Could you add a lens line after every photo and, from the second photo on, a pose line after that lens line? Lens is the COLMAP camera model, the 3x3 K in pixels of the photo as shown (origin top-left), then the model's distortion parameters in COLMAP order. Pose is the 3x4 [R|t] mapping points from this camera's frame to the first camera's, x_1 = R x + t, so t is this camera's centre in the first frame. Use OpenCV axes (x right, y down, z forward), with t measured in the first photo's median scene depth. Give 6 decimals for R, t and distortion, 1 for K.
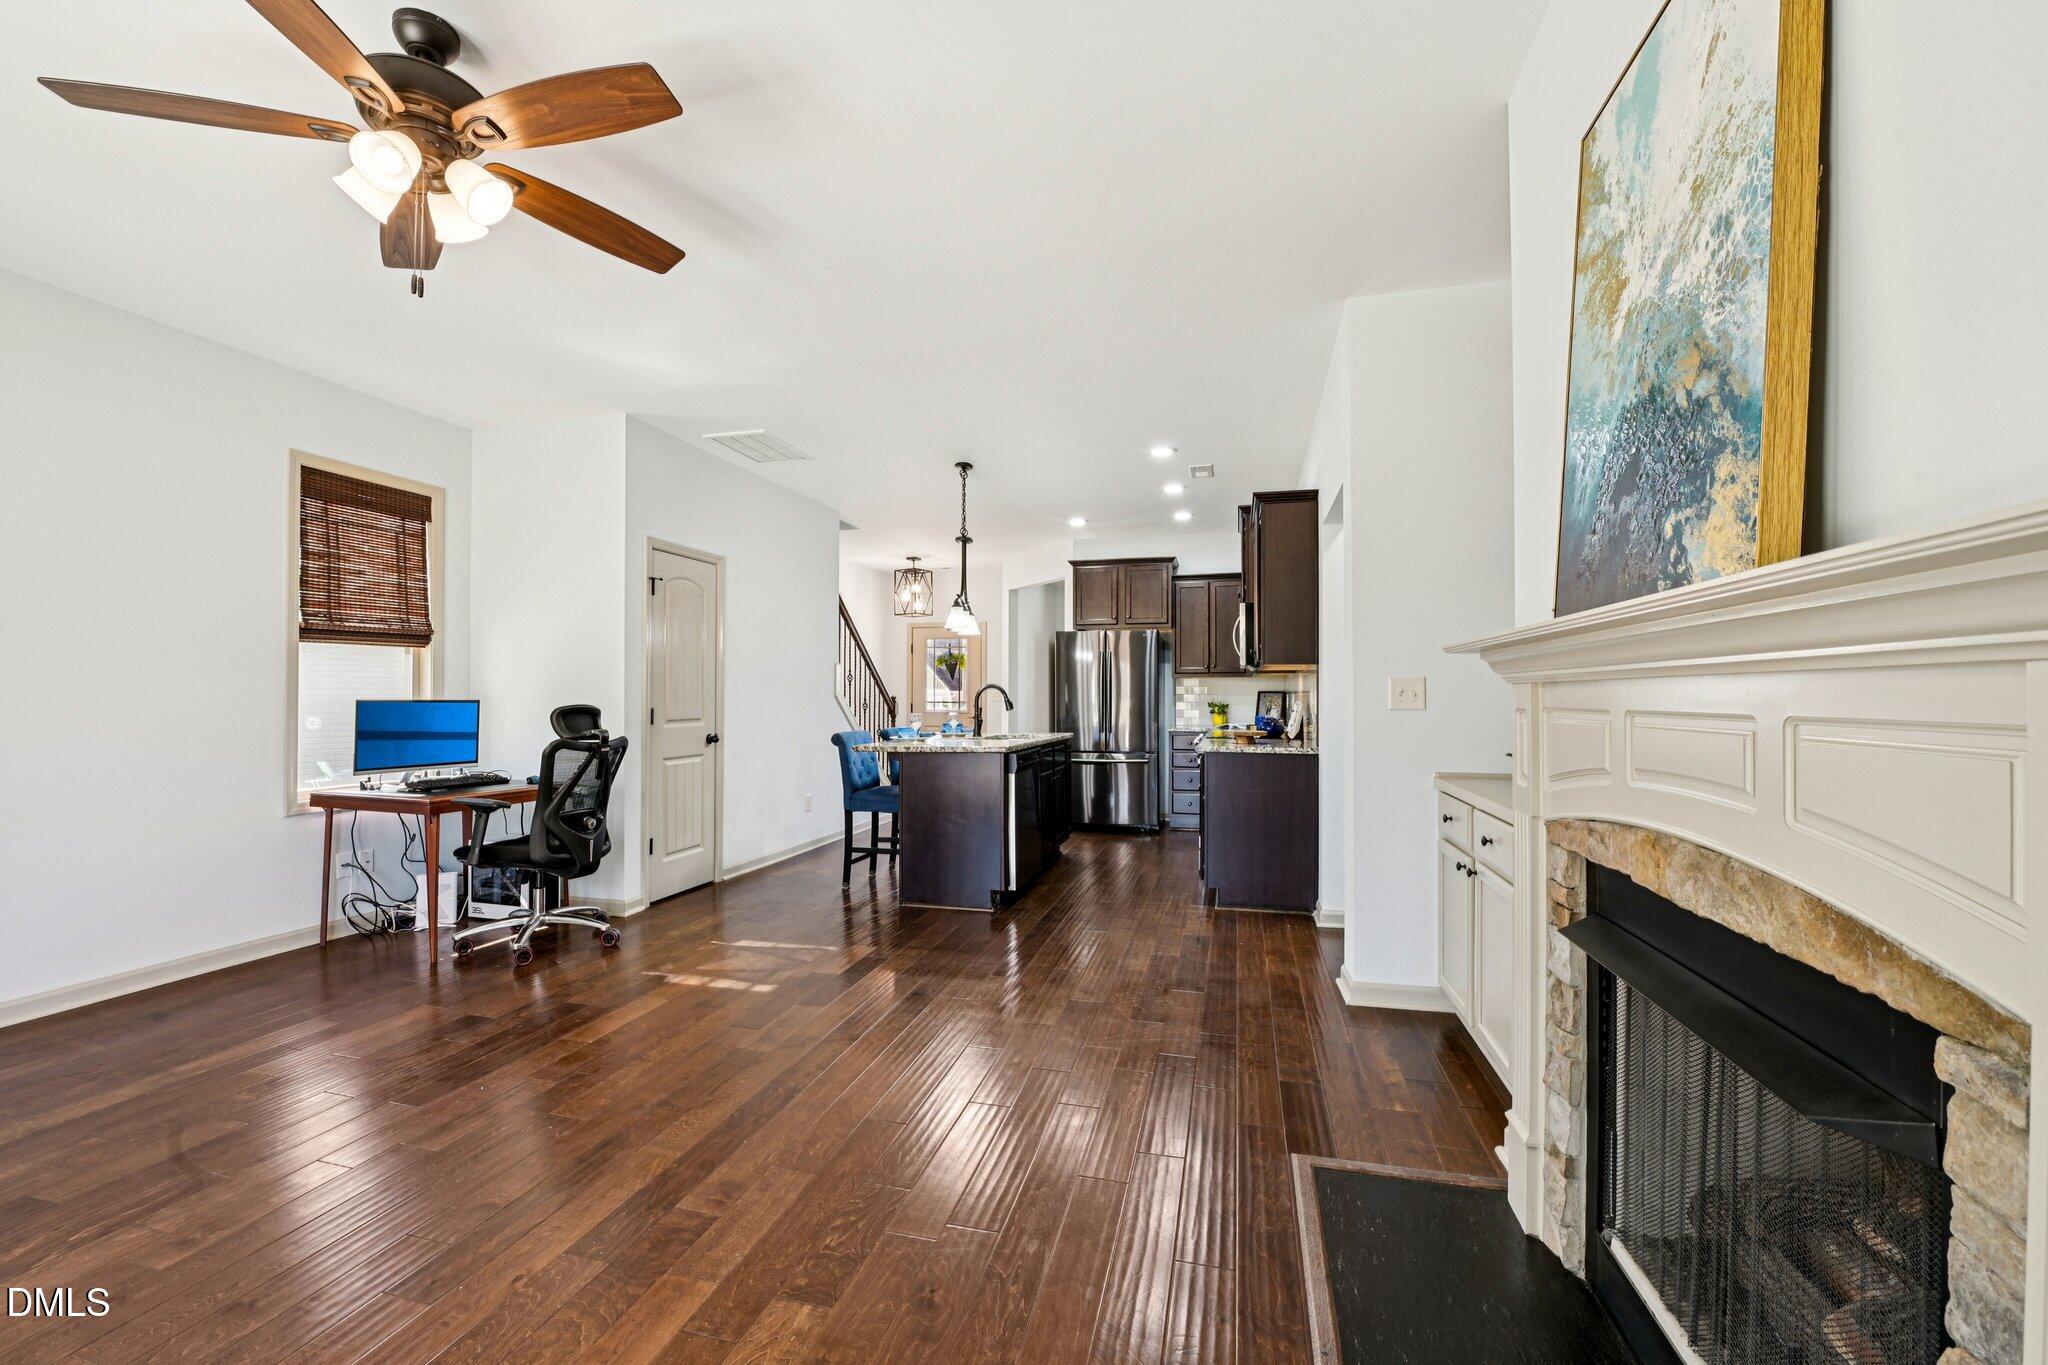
lens RADIAL K [[821.1, 0, 1032.7], [0, 821.1, 690.0], [0, 0, 1]] dist [-0.022100, -0.000734]
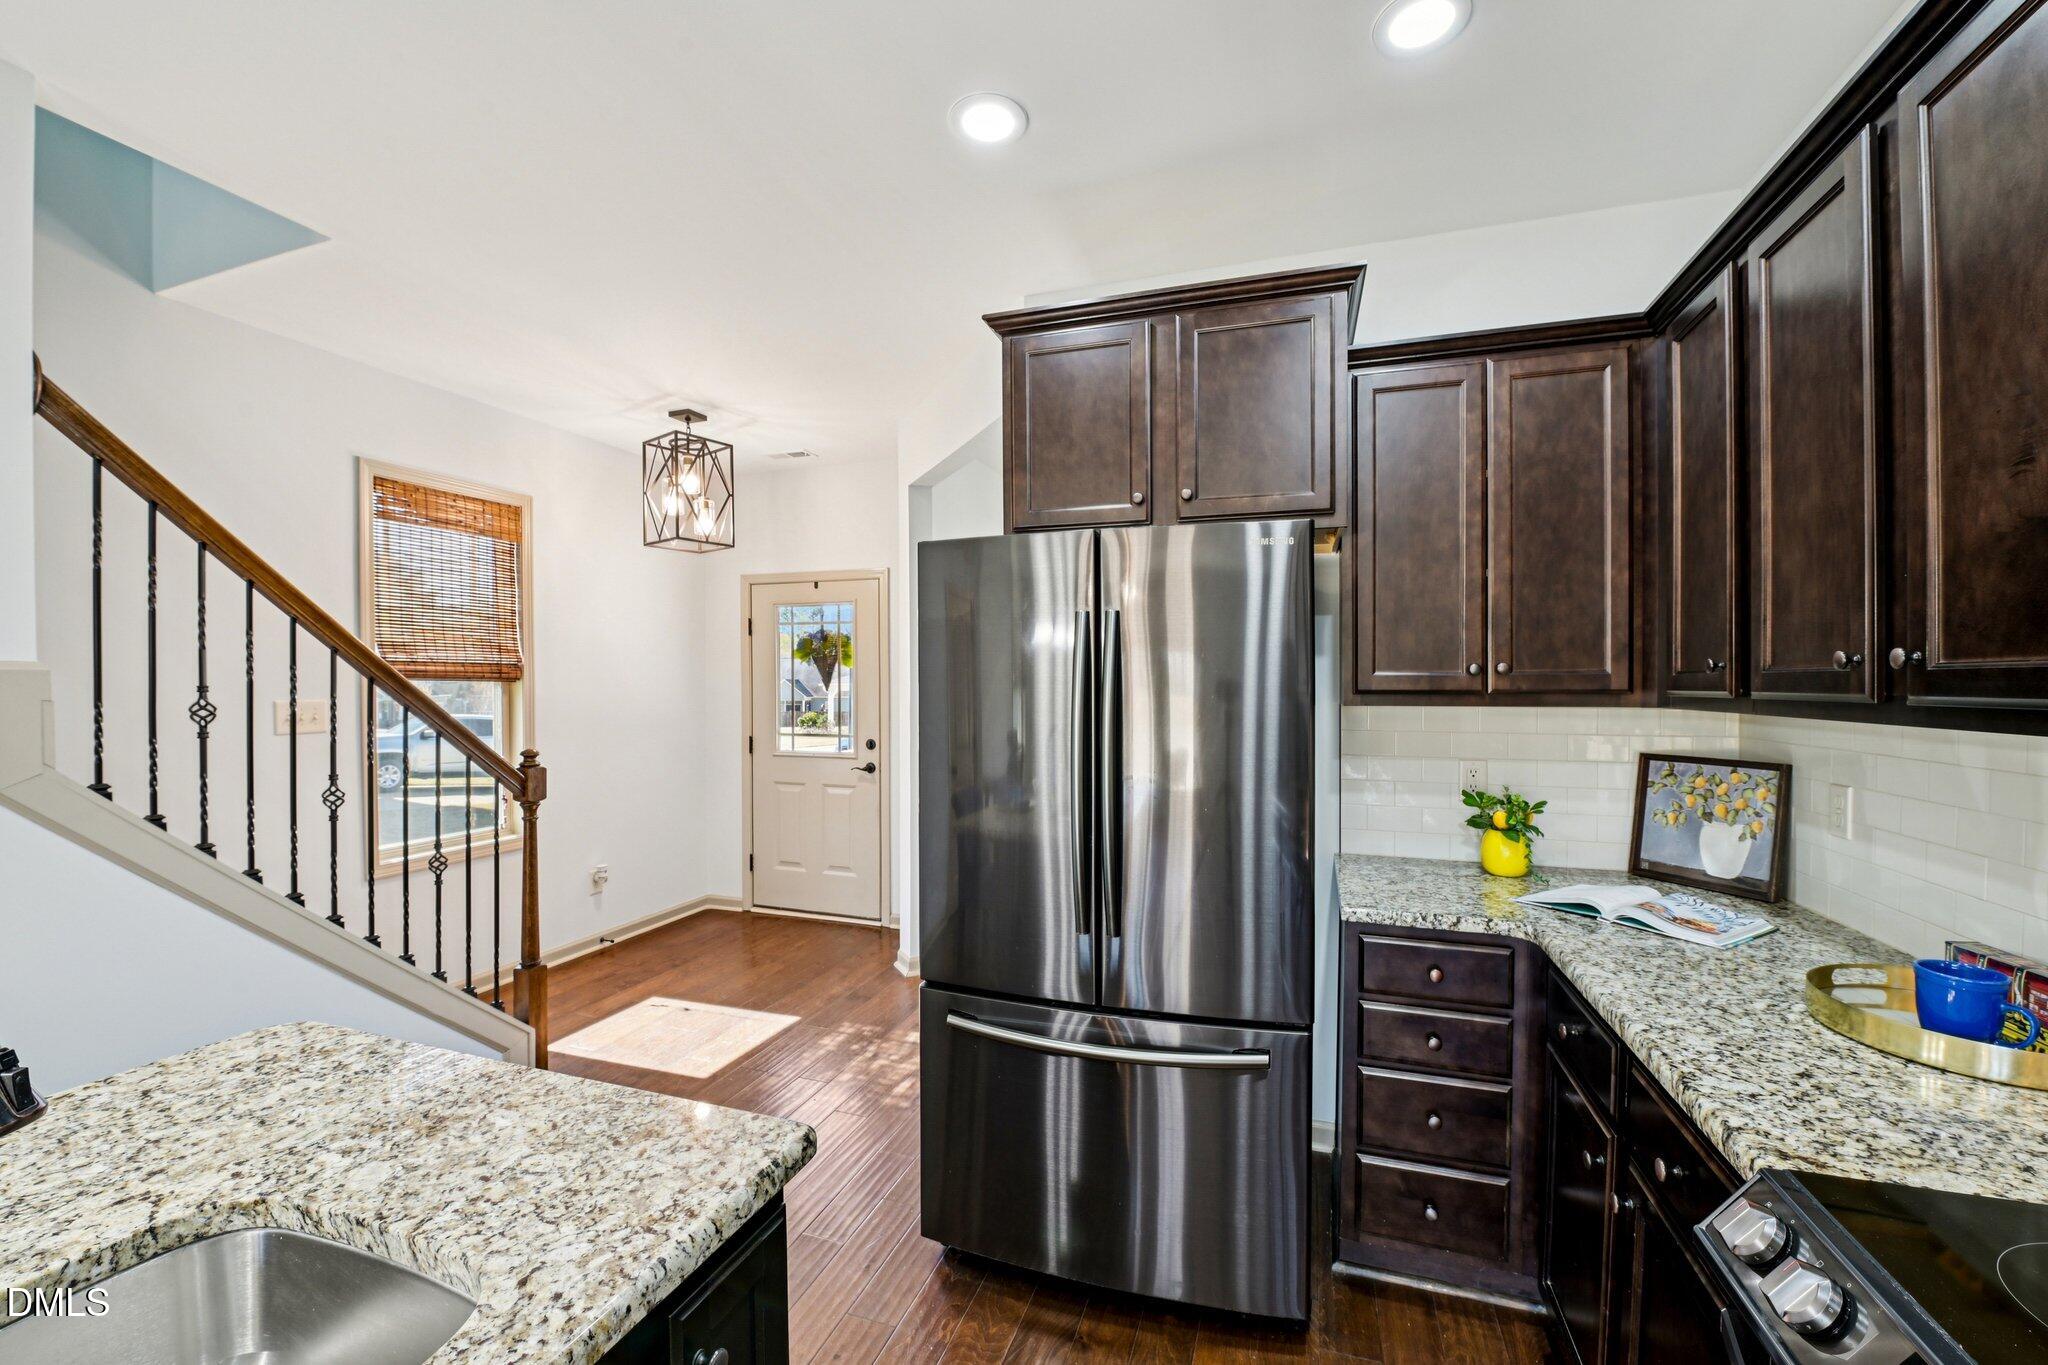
lens RADIAL K [[821.1, 0, 1025.4], [0, 821.1, 699.8], [0, 0, 1]] dist [-0.022100, -0.000734]
pose [[0.996024, 0.000344, -0.089083, 0.137009], [0.001879, 0.999689, 0.024877, -0.039927], [0.089064, -0.024945, 0.995713, 1.132696]]
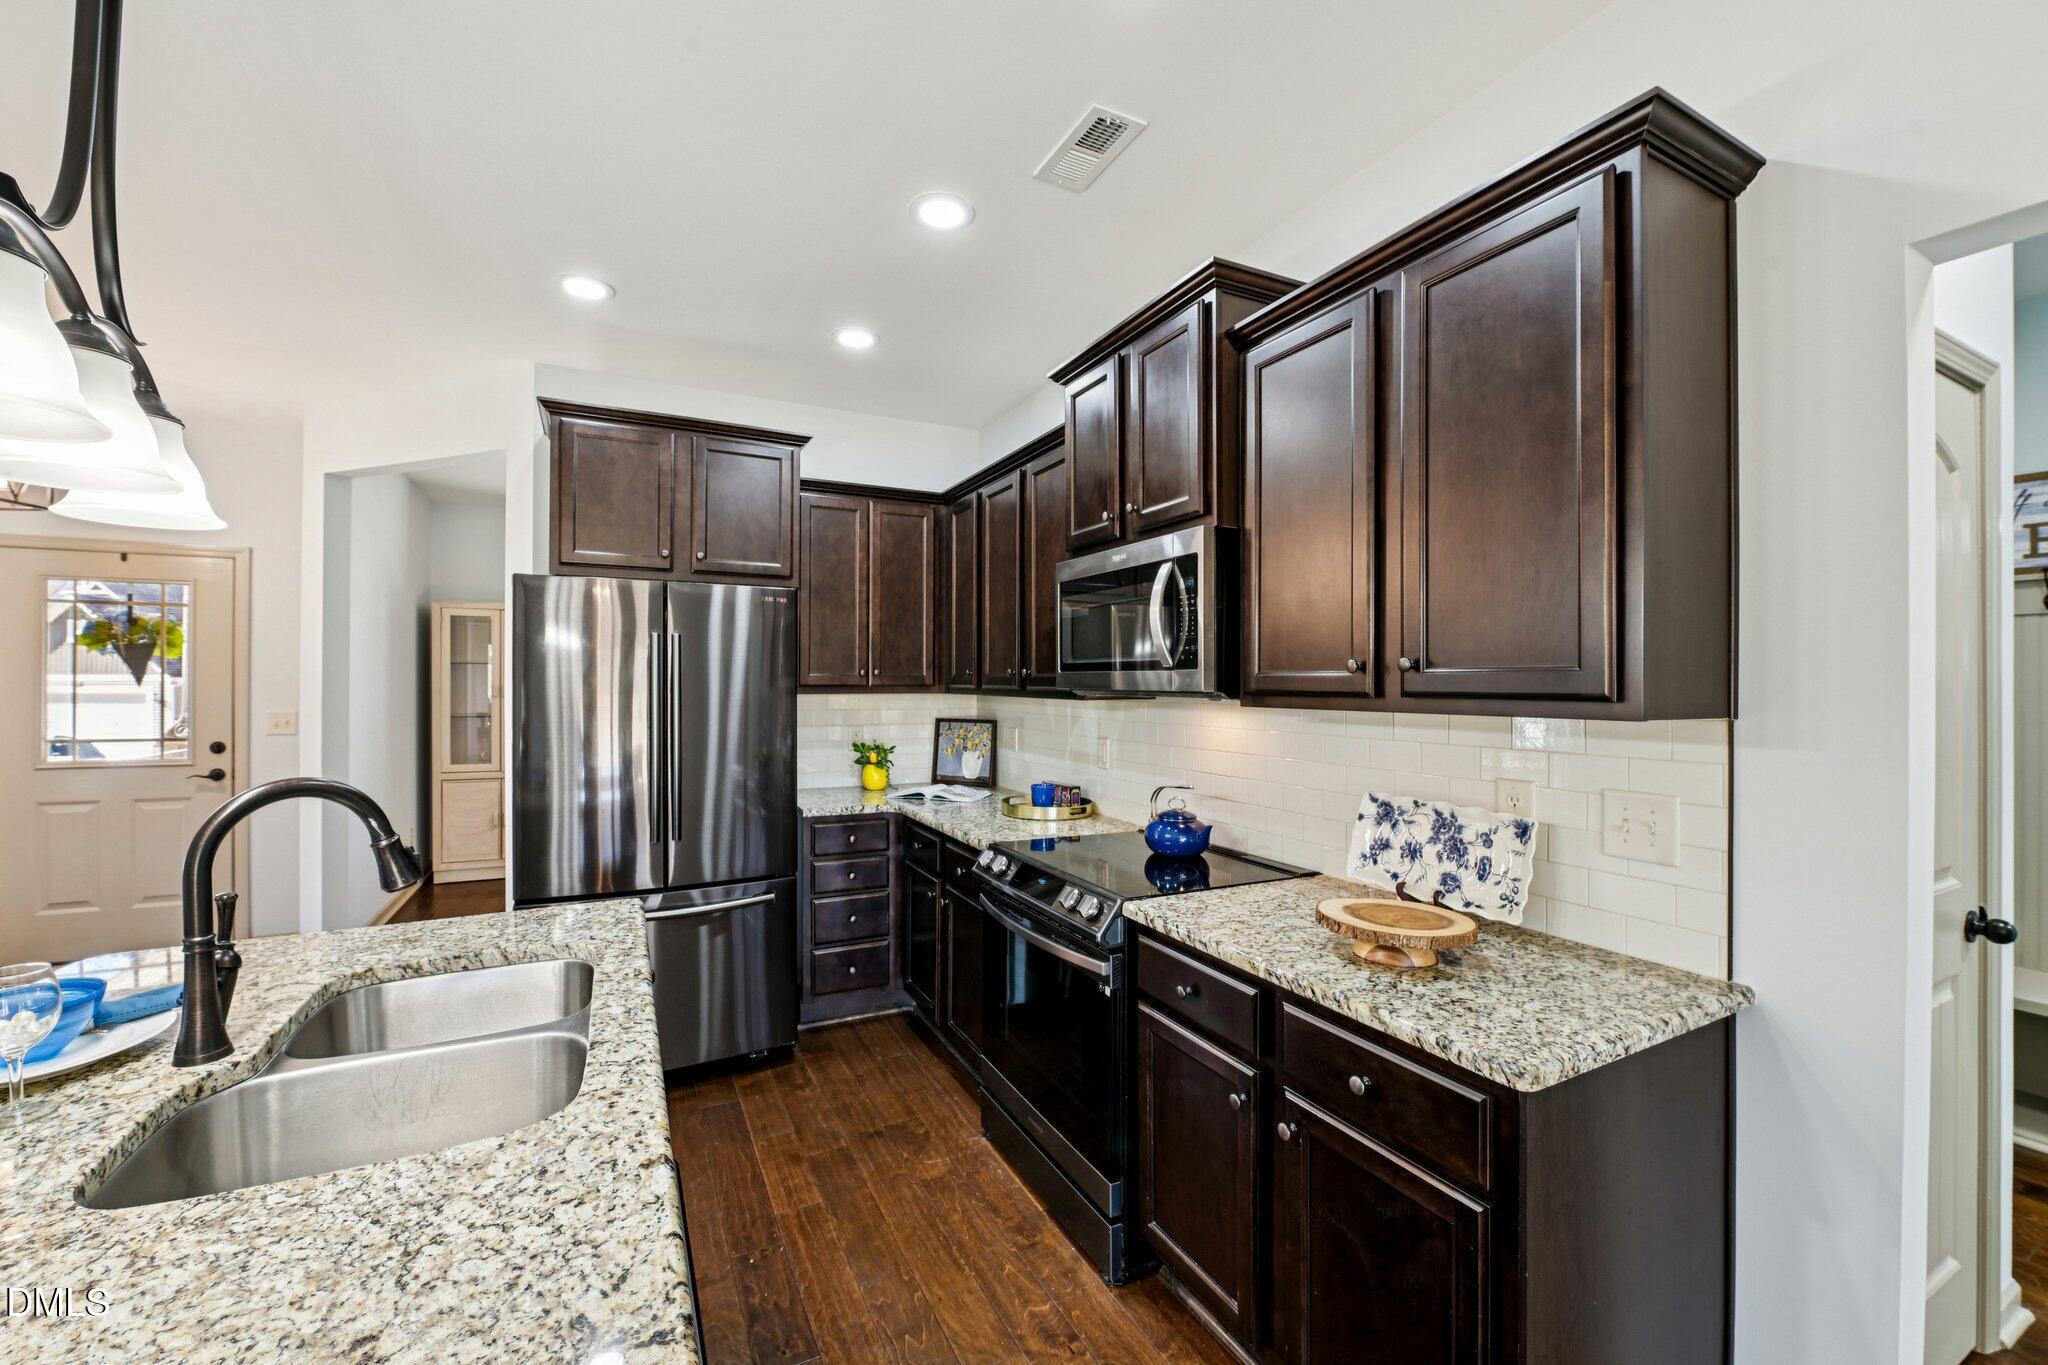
lens RADIAL K [[821.1, 0, 1037.9], [0, 821.1, 679.3], [0, 0, 1]] dist [-0.022100, -0.000734]
pose [[0.749311, 0.003532, 0.662209, -0.055423], [-0.007126, 0.999971, 0.002730, -0.042263], [-0.662180, -0.006765, 0.749314, 0.893078]]
